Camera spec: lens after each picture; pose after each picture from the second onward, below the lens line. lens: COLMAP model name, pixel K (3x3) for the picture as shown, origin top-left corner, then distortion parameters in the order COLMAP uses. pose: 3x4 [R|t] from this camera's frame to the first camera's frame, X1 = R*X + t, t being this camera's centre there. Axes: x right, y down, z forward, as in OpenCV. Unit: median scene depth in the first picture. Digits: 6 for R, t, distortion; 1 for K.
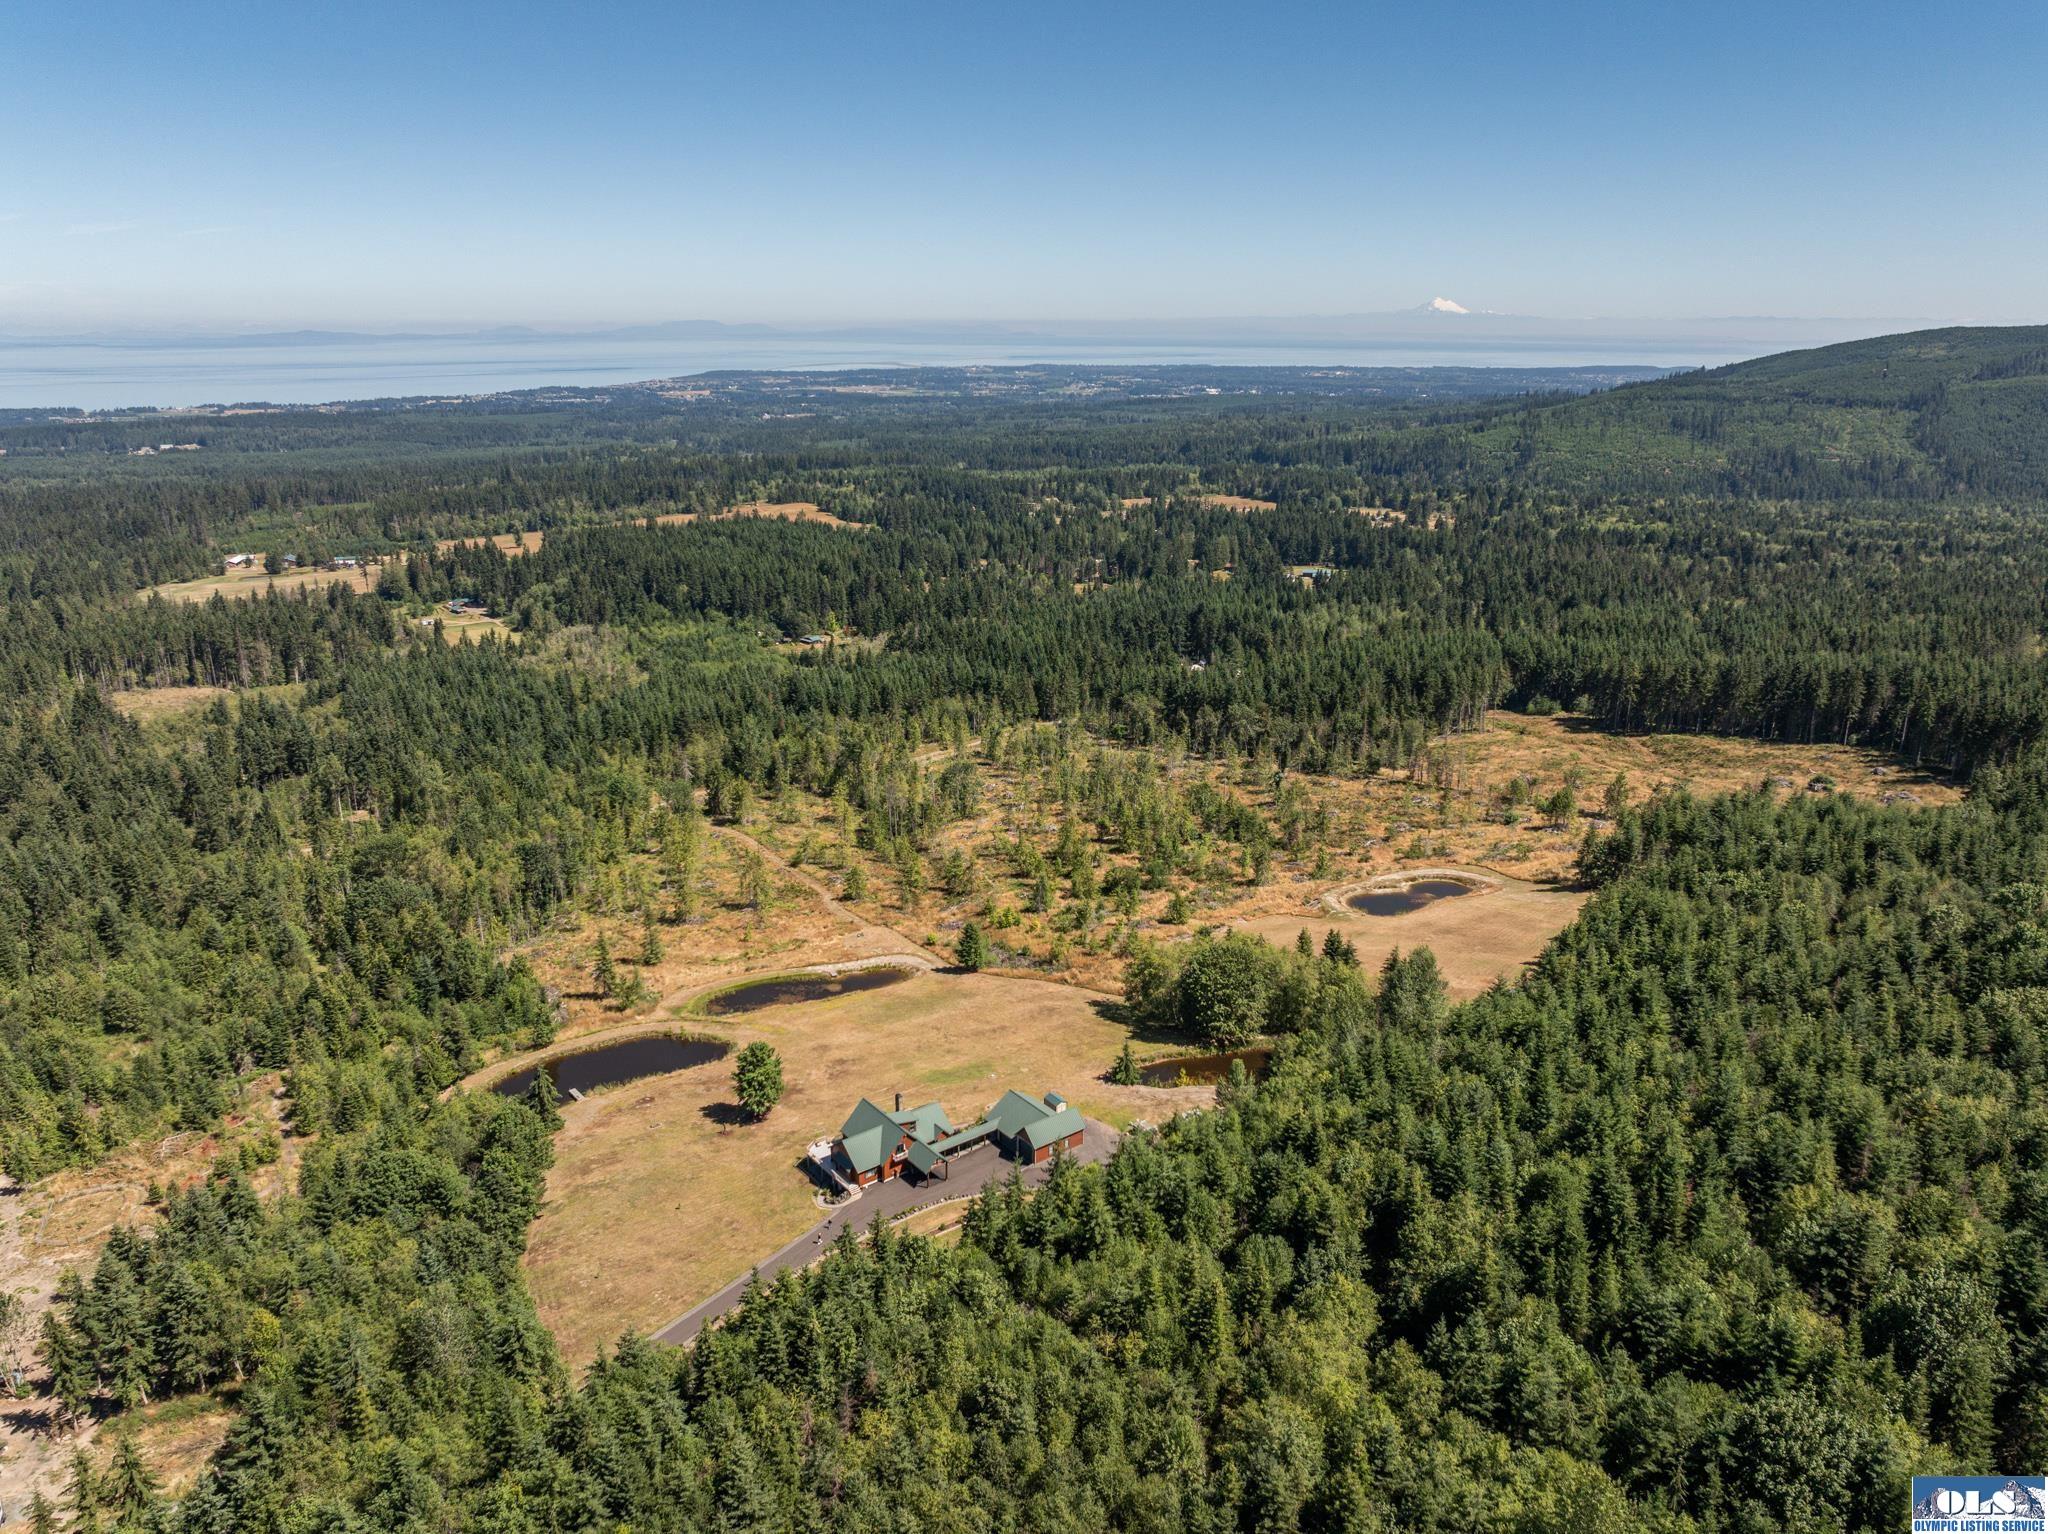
lens RADIAL K [[1519.0, 0, 1024.0], [0, 1519.0, 767.0], [0, 0, 1]] dist [-0.024853, 0.014052]
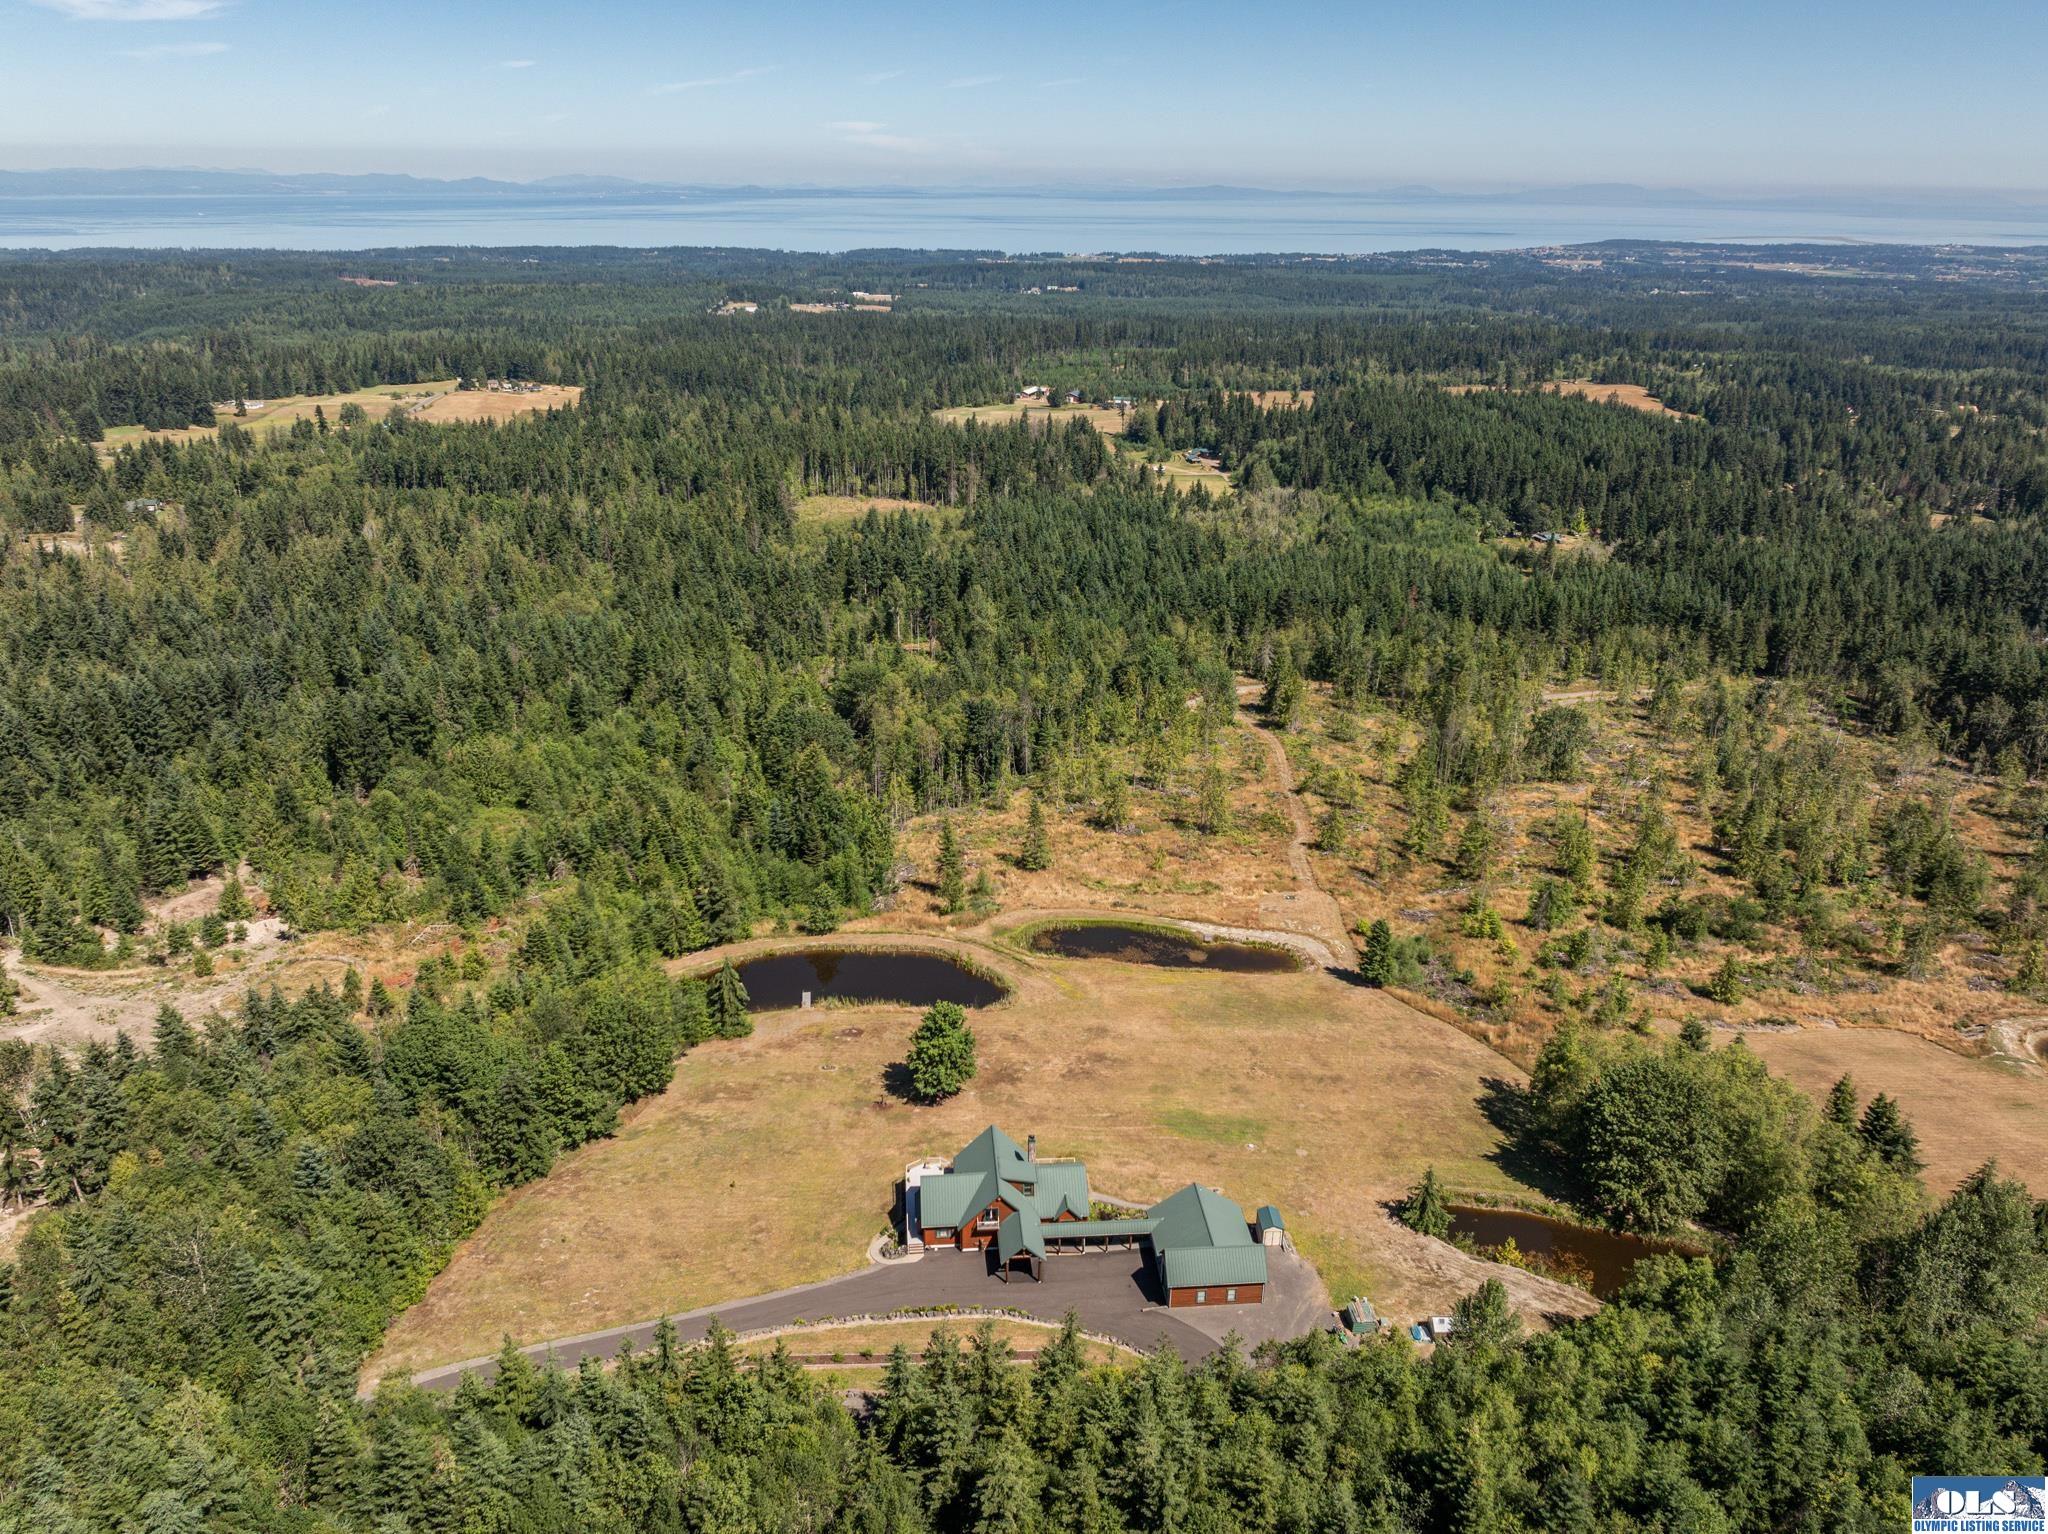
lens RADIAL K [[1519.0, 0, 1024.0], [0, 1519.0, 767.0], [0, 0, 1]] dist [-0.024853, 0.014052]
pose [[0.832406, 0.207466, -0.513866, 0.078144], [-0.168914, 0.978140, 0.121287, -0.012070], [0.527795, -0.014161, 0.849254, 0.130887]]
